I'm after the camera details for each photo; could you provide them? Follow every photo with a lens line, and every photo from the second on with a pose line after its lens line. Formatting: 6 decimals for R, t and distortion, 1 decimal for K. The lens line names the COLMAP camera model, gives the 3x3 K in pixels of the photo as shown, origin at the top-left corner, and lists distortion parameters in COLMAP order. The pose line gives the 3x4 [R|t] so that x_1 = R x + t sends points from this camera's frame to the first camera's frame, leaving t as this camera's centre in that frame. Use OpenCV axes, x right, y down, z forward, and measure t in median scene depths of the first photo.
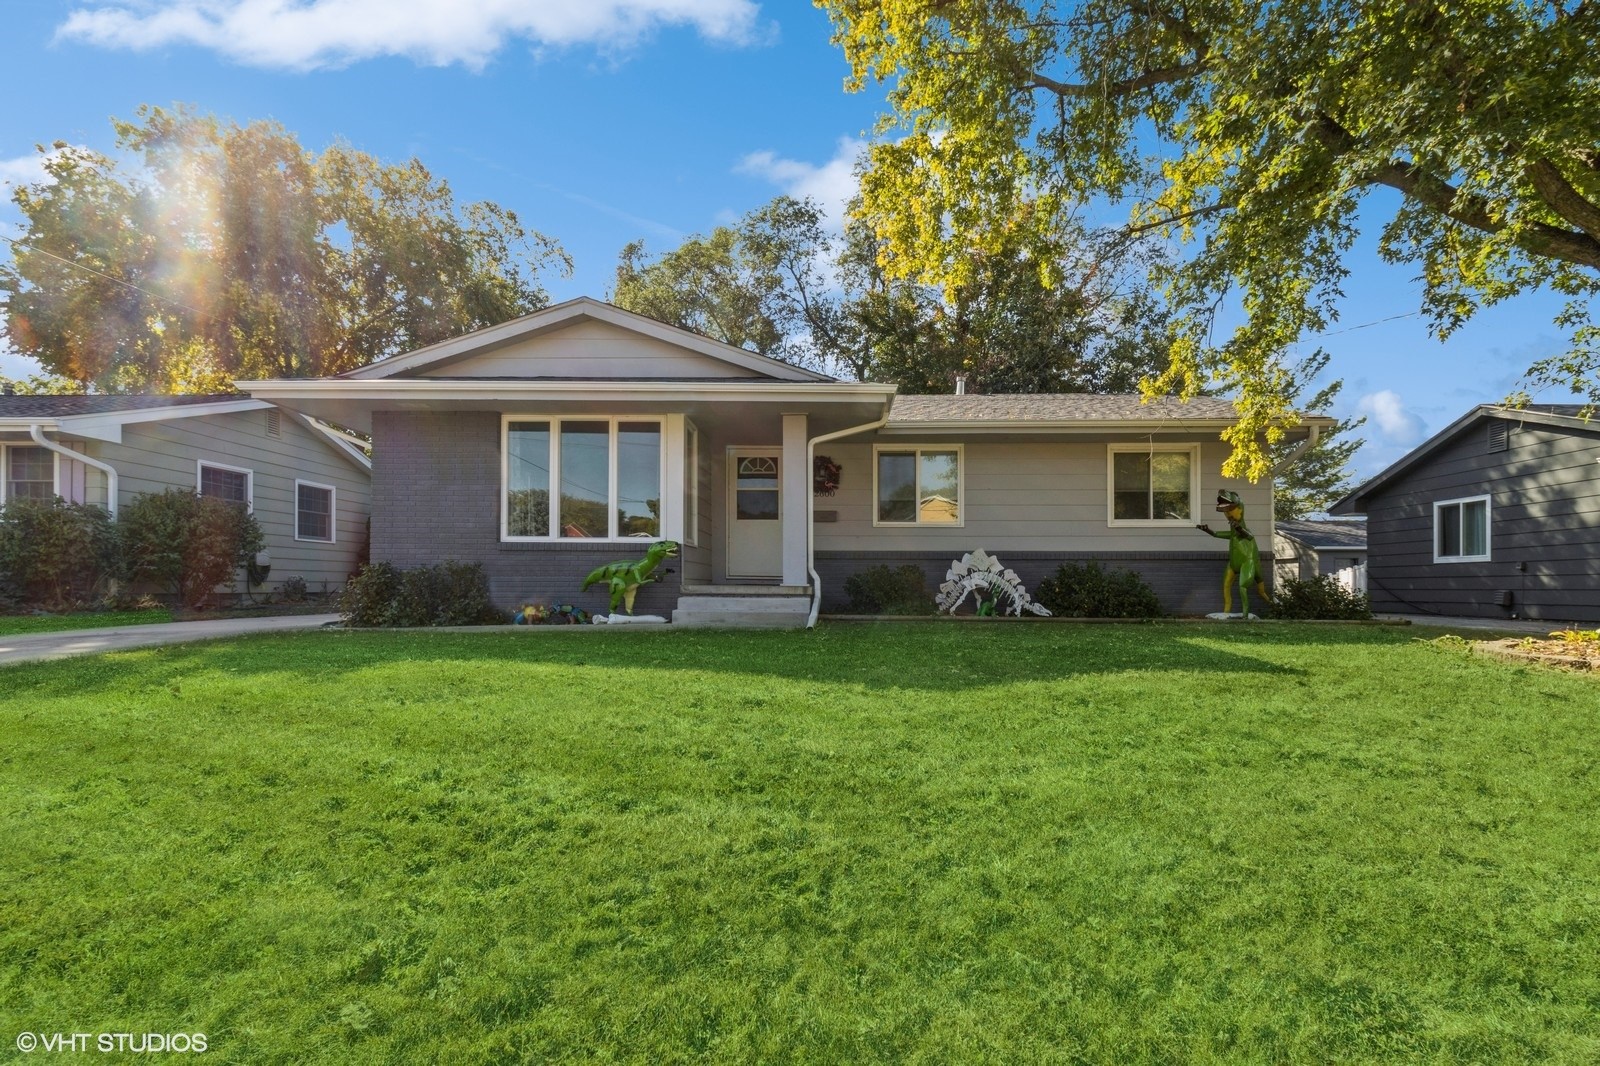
lens RADIAL K [[748.3, 0, 806.4], [0, 748.3, 589.4], [0, 0, 1]] dist [0.018455, 0.000367]
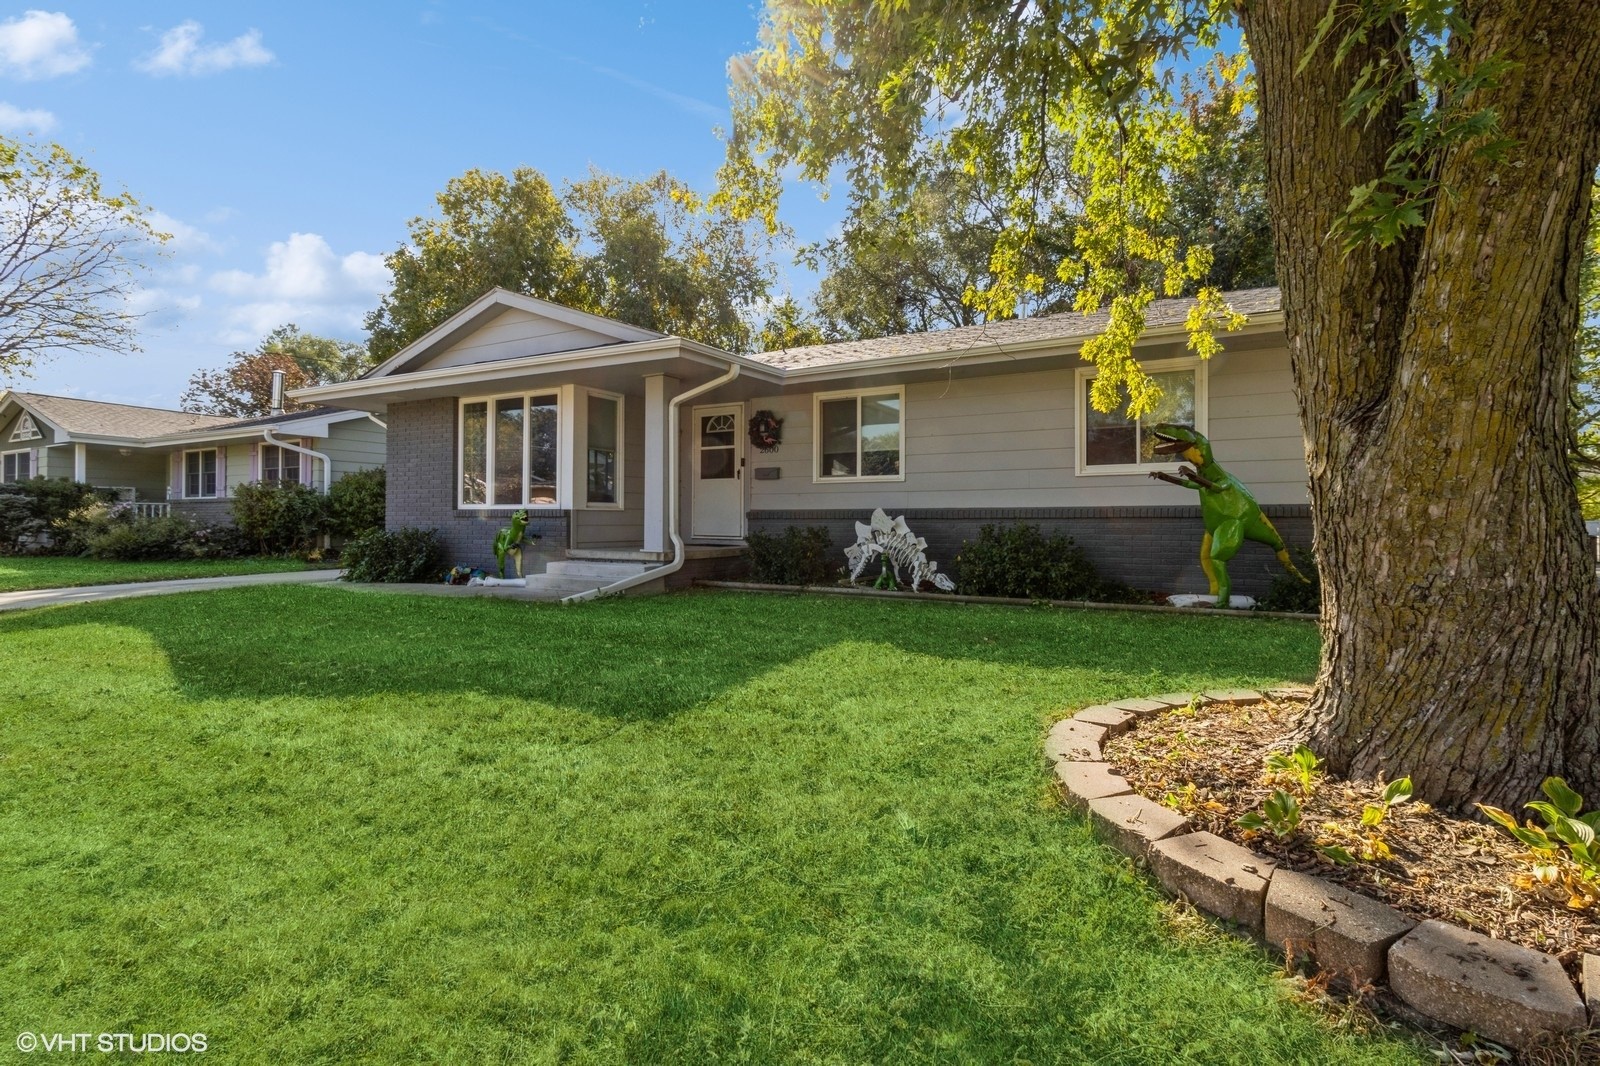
lens RADIAL K [[748.3, 0, 811.4], [0, 748.3, 523.1], [0, 0, 1]] dist [0.018455, 0.000367]
pose [[0.893077, -0.004070, -0.449886, 0.550424], [0.000091, 0.999961, -0.008866, -0.029917], [0.449904, 0.007878, 0.893042, 0.202717]]
